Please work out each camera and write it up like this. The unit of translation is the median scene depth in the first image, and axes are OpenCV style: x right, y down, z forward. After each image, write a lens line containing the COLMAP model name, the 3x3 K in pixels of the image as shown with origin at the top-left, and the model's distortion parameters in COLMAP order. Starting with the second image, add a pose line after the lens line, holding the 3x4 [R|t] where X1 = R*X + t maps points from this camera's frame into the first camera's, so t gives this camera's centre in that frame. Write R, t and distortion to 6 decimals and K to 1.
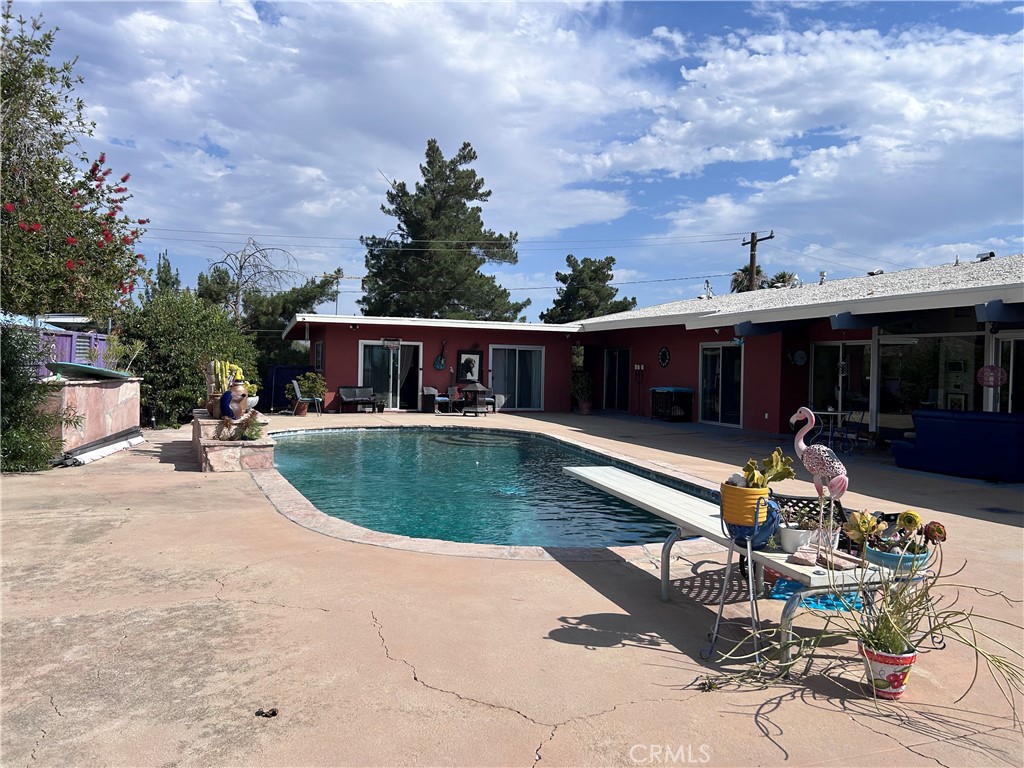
lens RADIAL K [[767.9, 0, 514.3], [0, 767.9, 383.3], [0, 0, 1]] dist [0.039128, -0.038339]
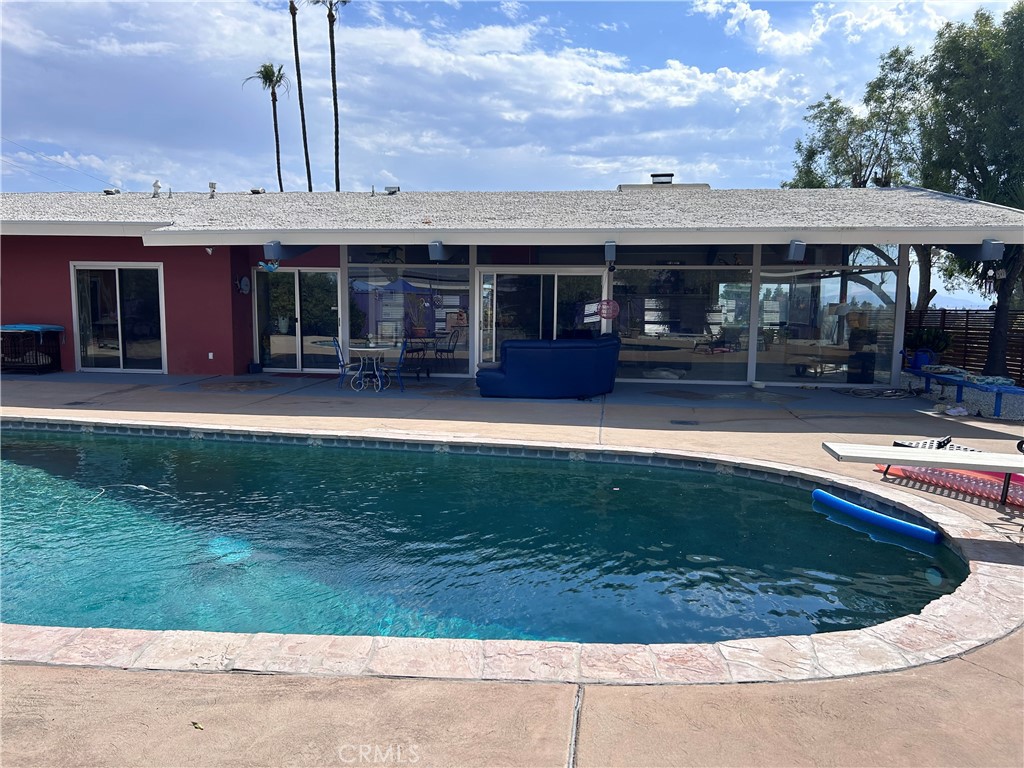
lens RADIAL K [[767.9, 0, 509.7], [0, 767.9, 391.3], [0, 0, 1]] dist [0.039128, -0.038339]
pose [[0.457748, -0.117362, 0.881302, -0.092583], [0.016403, 0.992195, 0.123610, -0.006161], [-0.888930, -0.042126, 0.456101, 0.120404]]
